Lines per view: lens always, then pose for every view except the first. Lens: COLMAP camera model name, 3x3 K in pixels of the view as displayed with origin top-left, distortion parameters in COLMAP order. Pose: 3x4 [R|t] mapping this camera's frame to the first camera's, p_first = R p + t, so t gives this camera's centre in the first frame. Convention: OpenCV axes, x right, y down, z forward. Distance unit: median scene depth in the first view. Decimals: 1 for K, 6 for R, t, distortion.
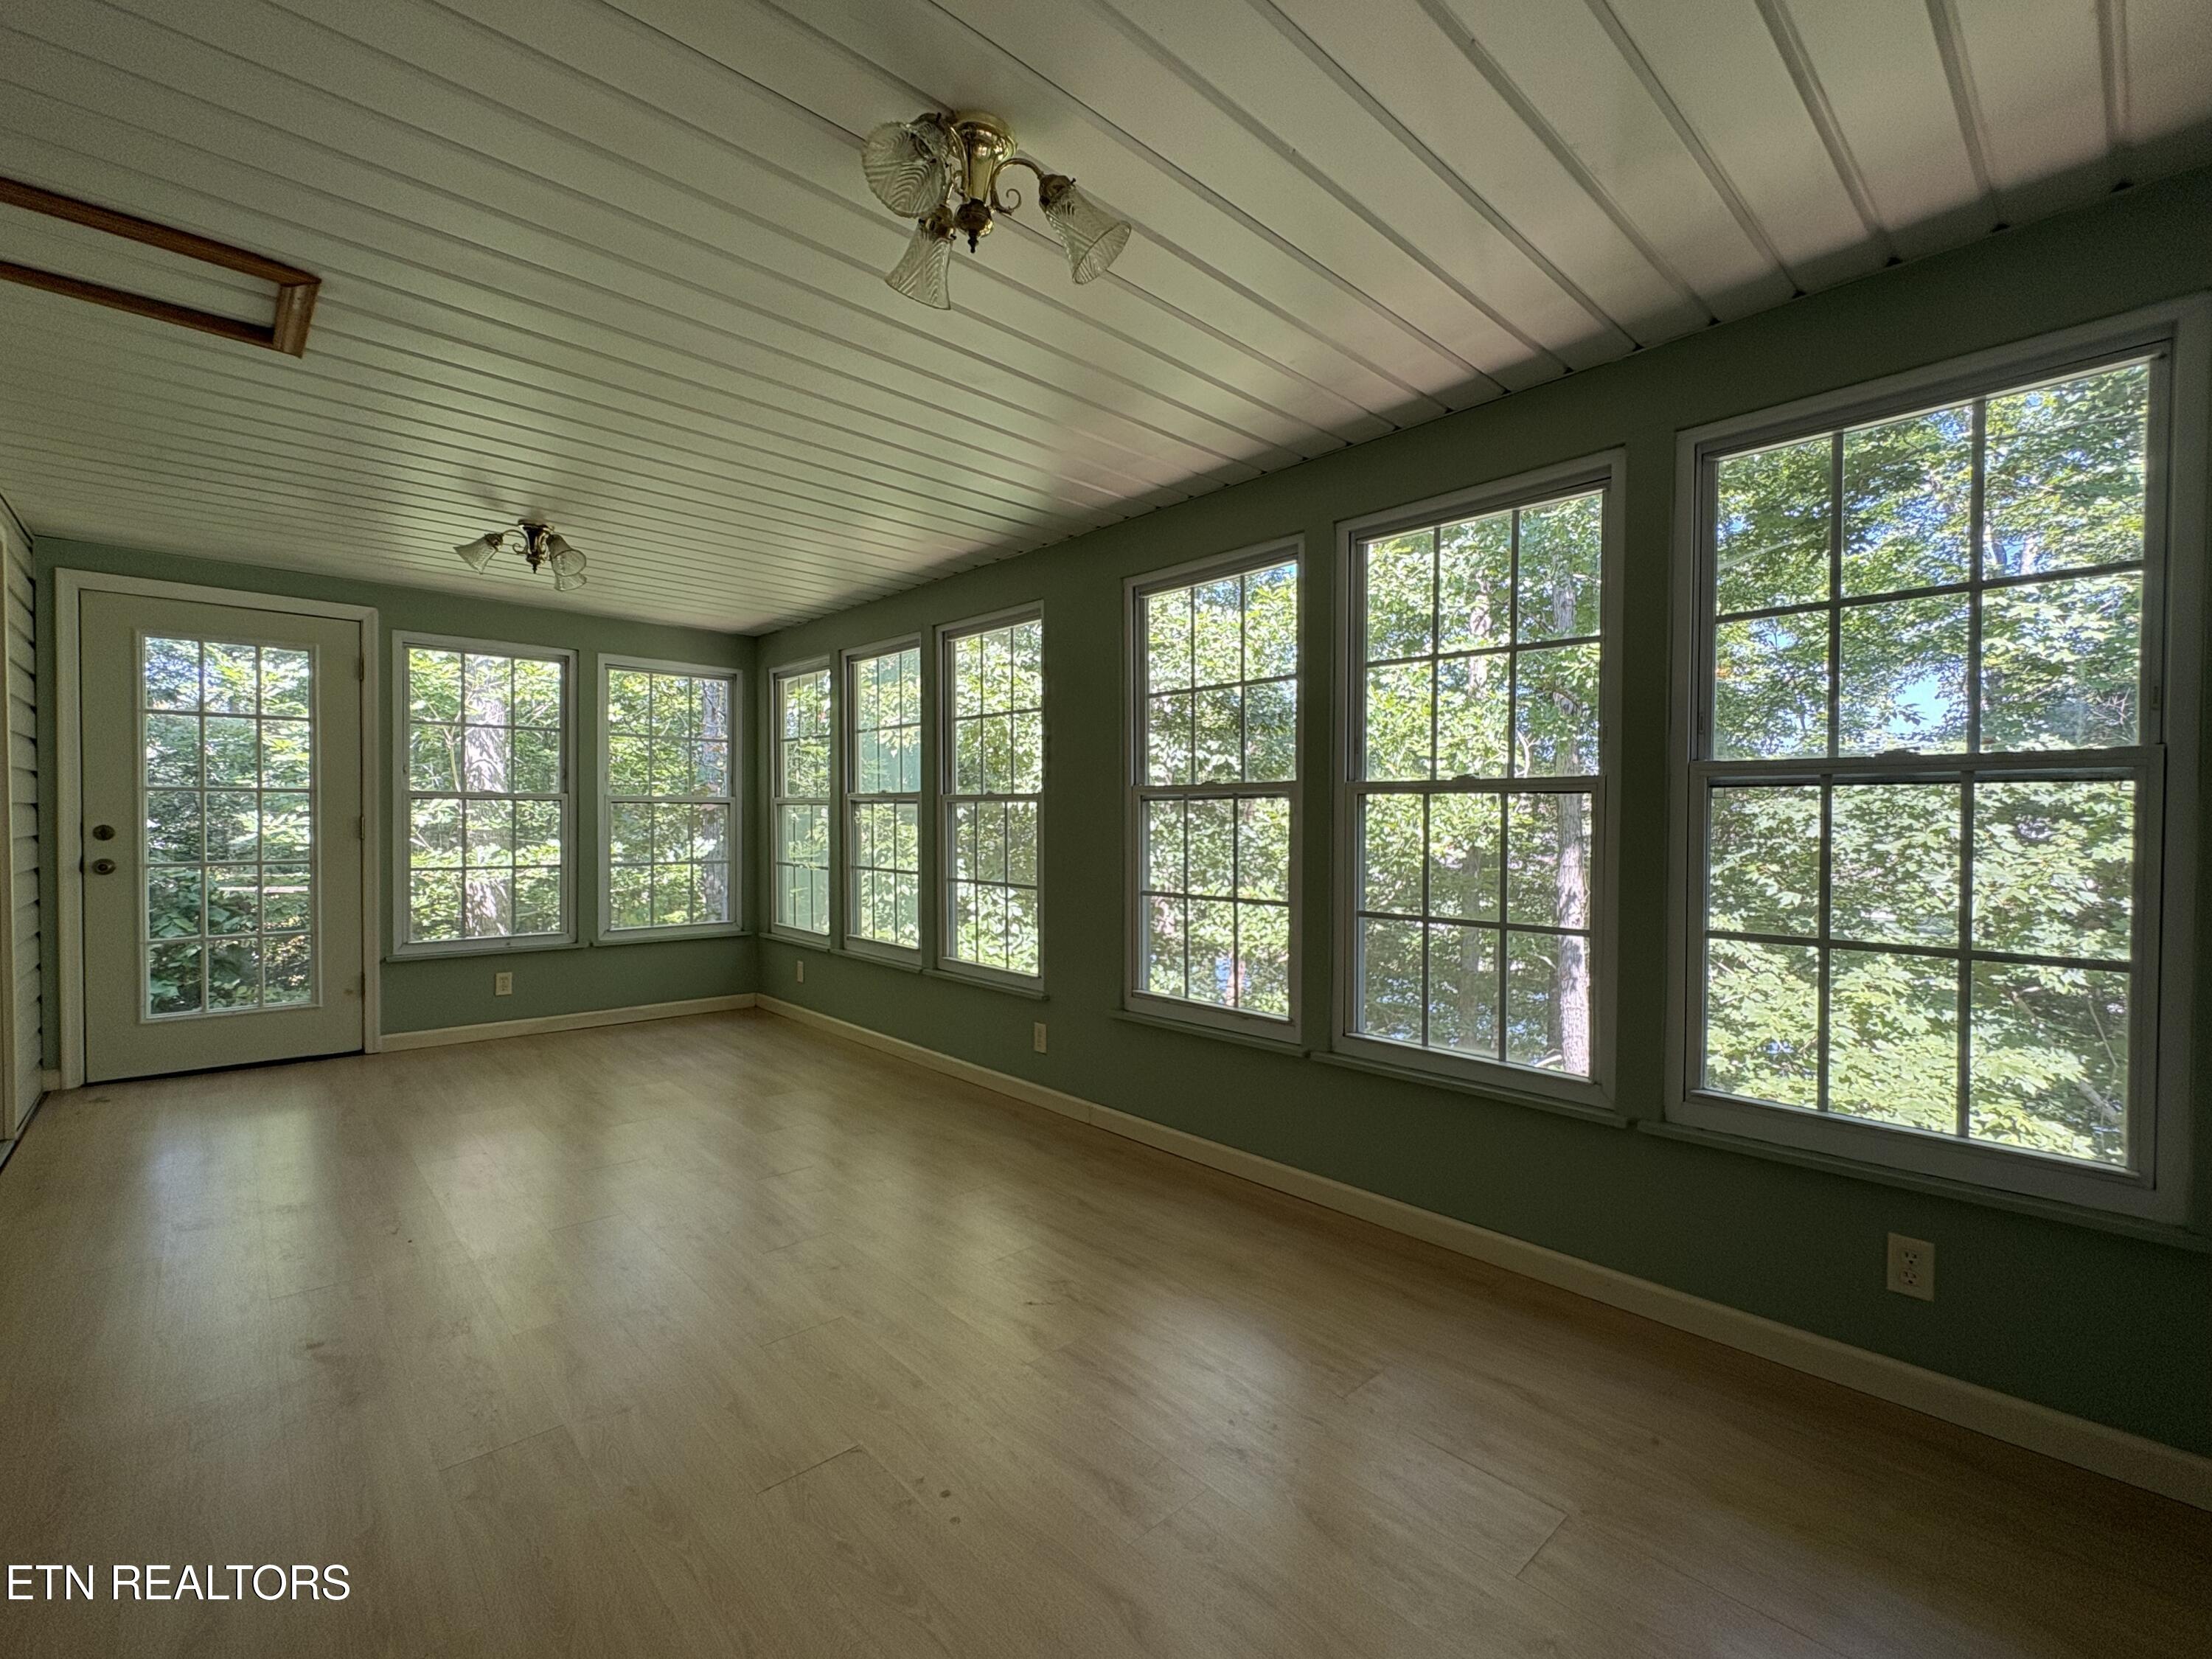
lens RADIAL K [[967.7, 0, 1106.0], [0, 967.7, 829.5], [0, 0, 1]] dist [-0.000680, -0.000309]
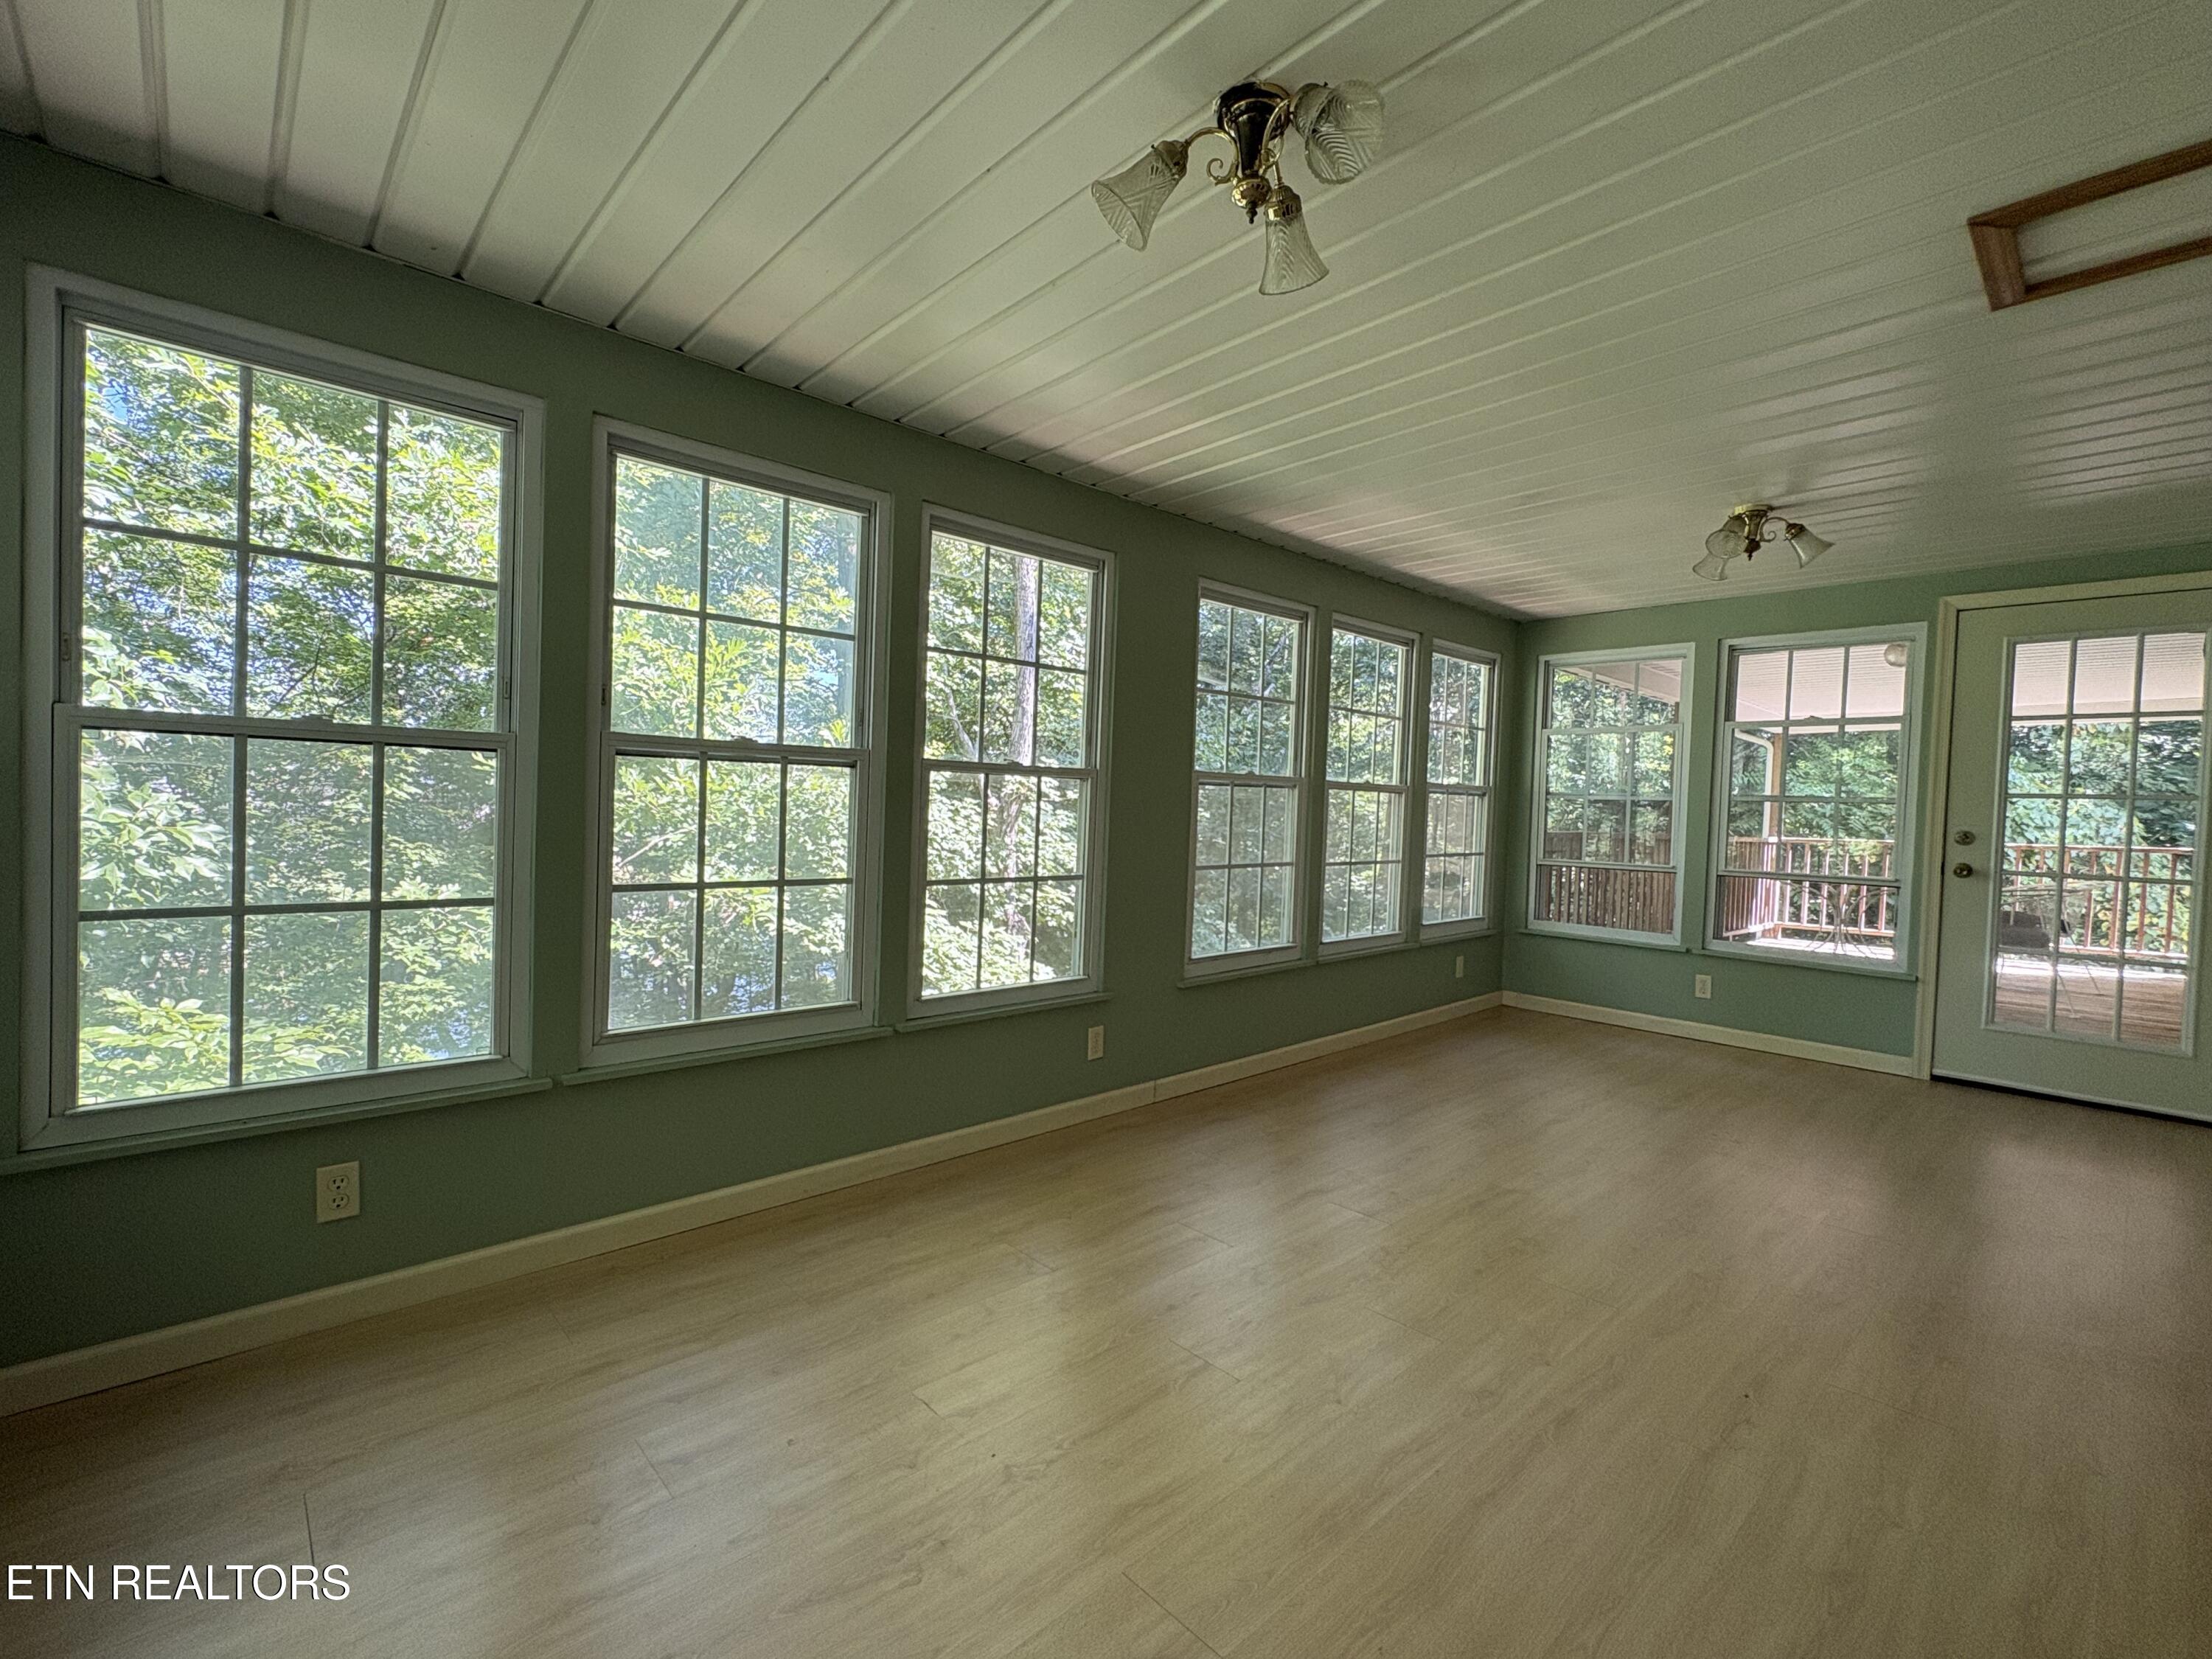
lens RADIAL K [[968.1, 0, 1055.6], [0, 968.1, 840.6], [0, 0, 1]] dist [-0.035873, -0.000022]
pose [[0.024157, -0.047494, 0.998579, -0.847126], [-0.019581, 0.998657, 0.047971, -0.014048], [-0.999516, -0.020712, 0.023195, 0.901716]]
